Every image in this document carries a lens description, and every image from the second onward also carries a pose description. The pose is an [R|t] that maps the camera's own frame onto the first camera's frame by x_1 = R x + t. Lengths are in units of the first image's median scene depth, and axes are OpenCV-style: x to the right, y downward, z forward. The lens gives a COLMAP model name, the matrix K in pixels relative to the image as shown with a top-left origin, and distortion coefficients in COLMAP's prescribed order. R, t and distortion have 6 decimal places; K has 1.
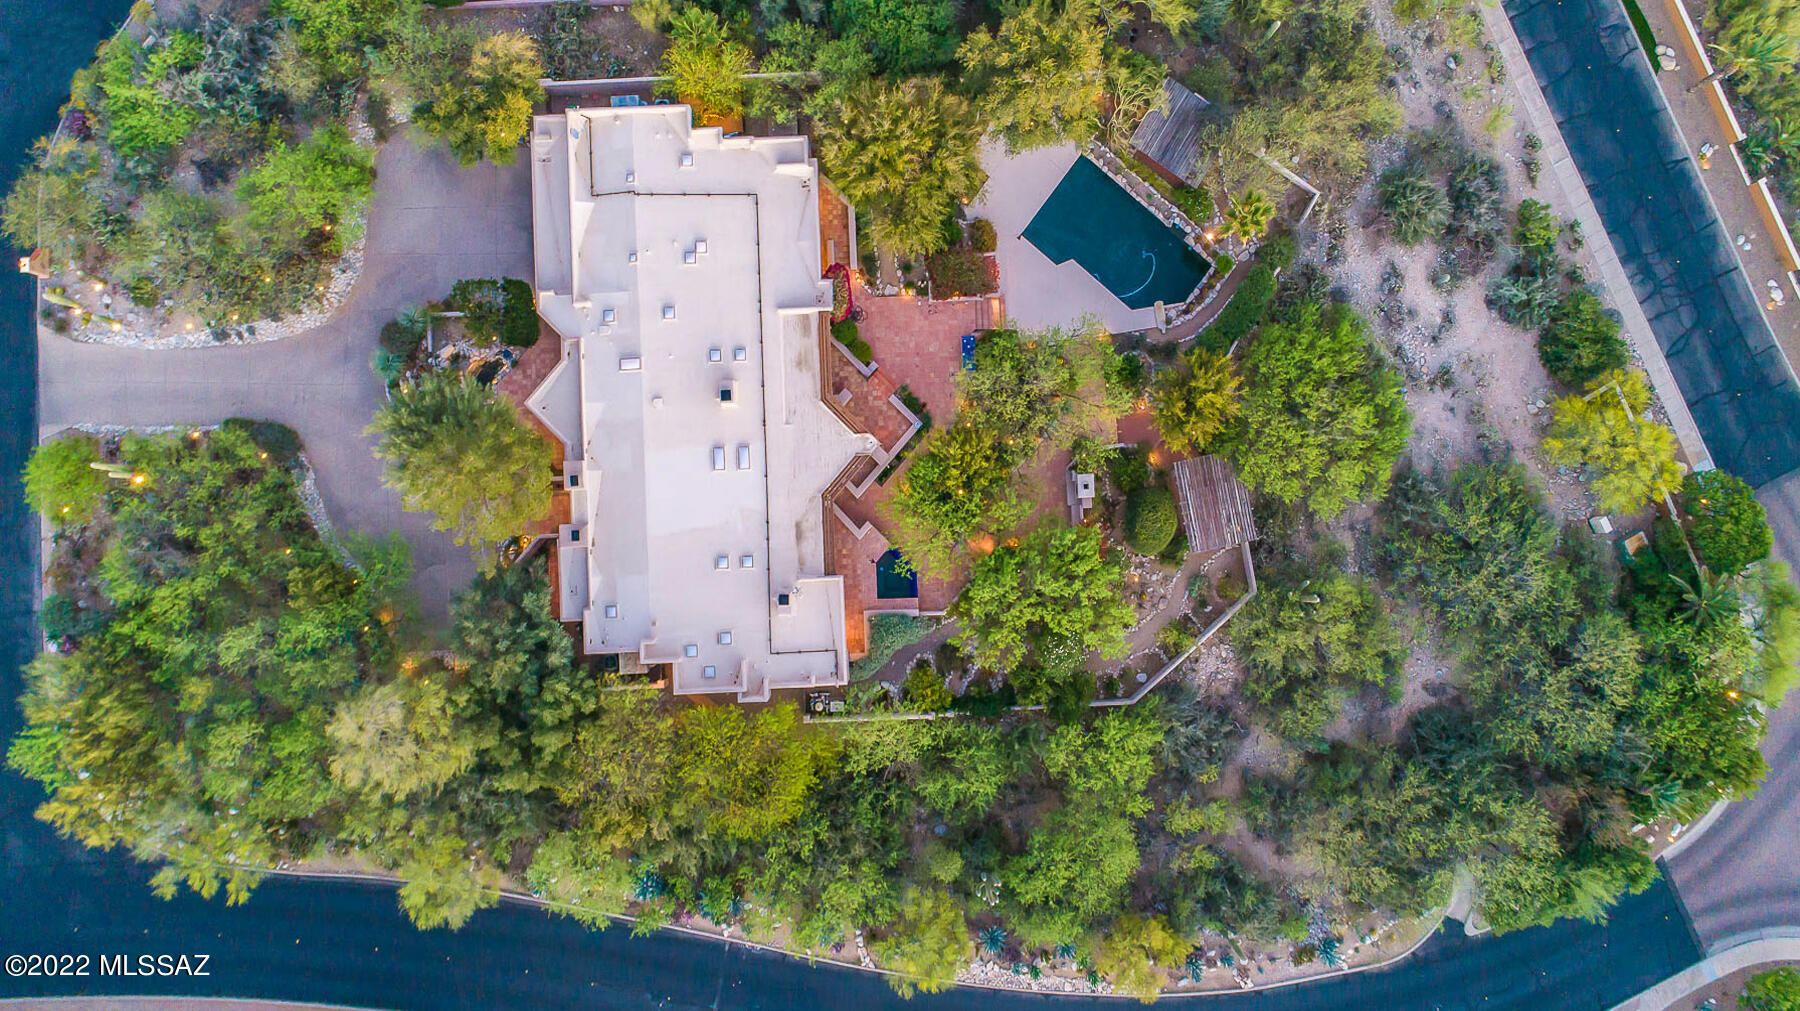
lens RADIAL K [[1281.3, 0, 900.0], [0, 1281.3, 505.5], [0, 0, 1]] dist [-0.002796, 0.001257]
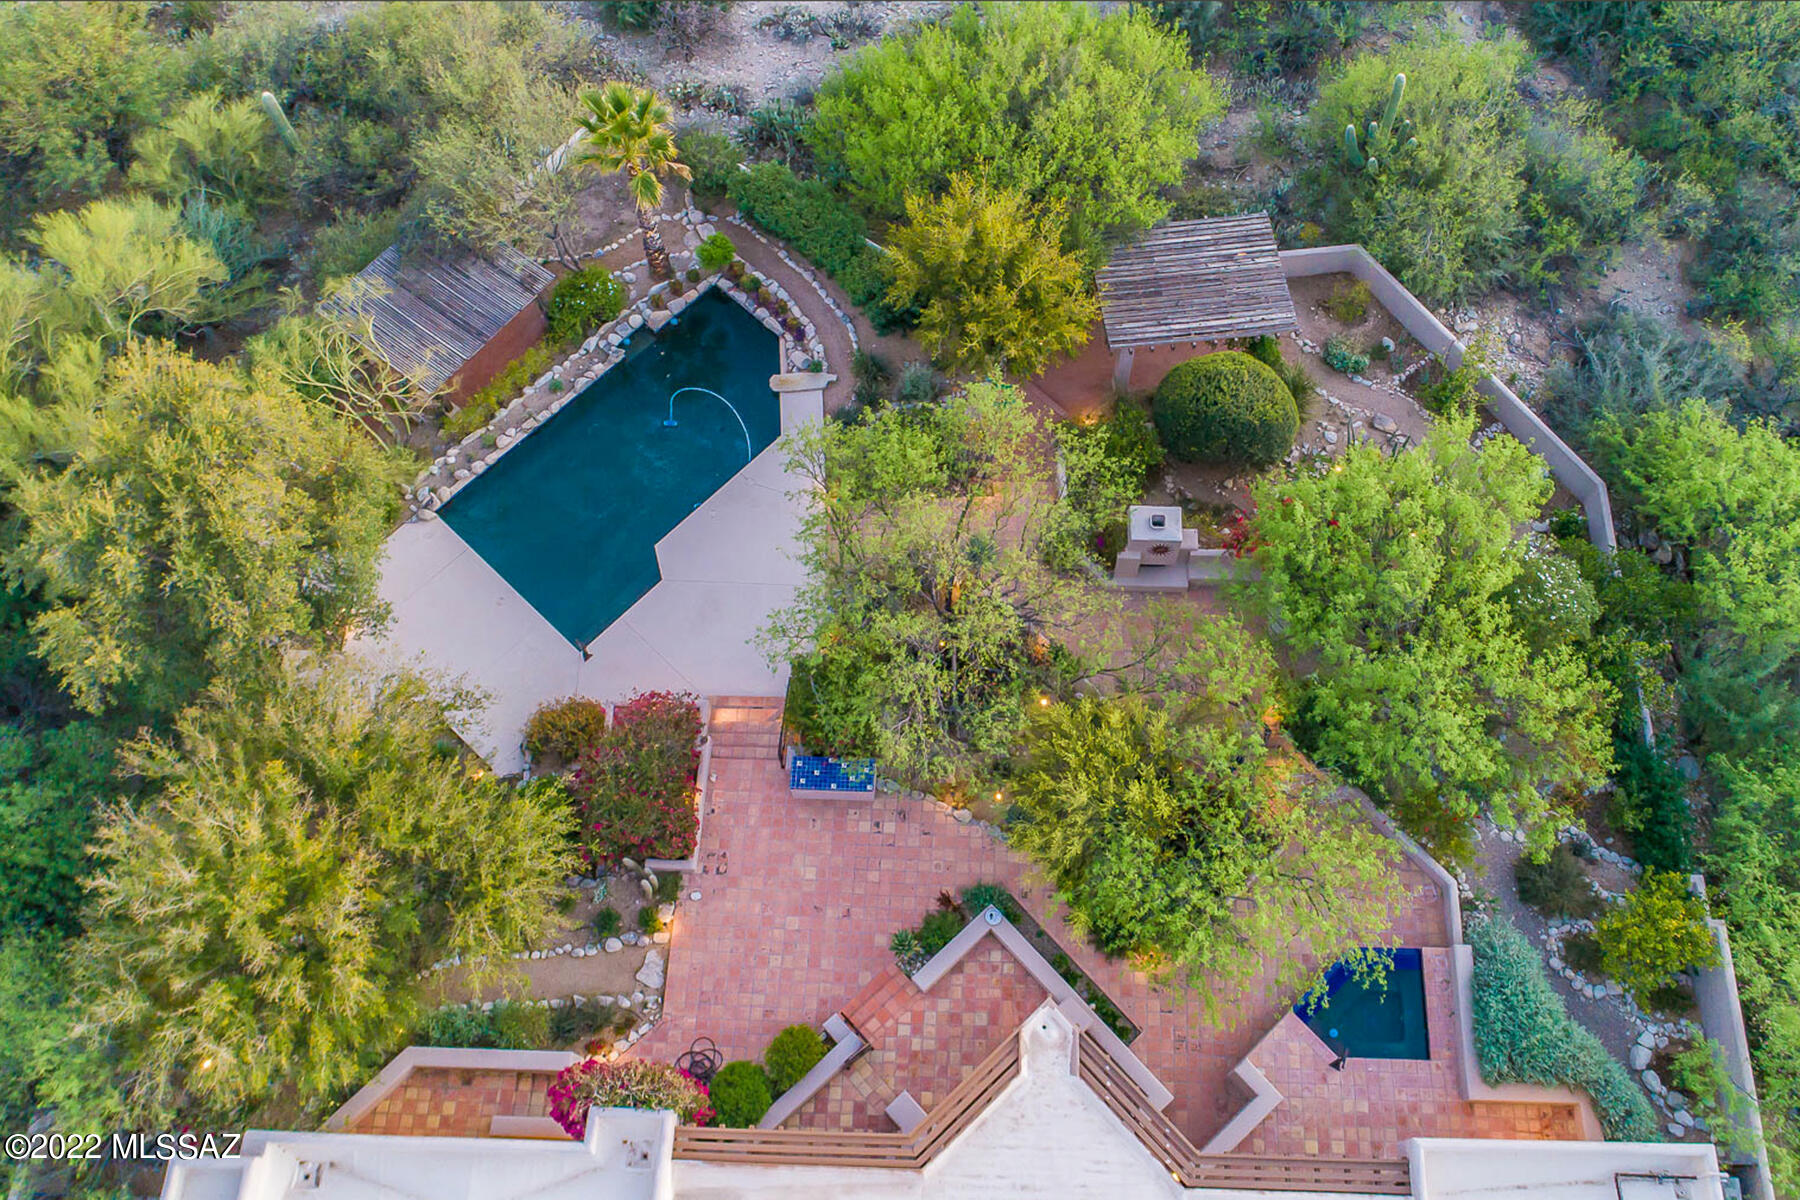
lens RADIAL K [[1172.2, 0, 916.6], [0, 1172.2, 599.4], [0, 0, 1]] dist [-0.004581, -0.001598]
pose [[0.067505, -0.861818, 0.502706, -0.089837], [0.997701, 0.061350, -0.028799, -0.085035], [-0.006022, 0.503494, 0.863978, 0.648734]]
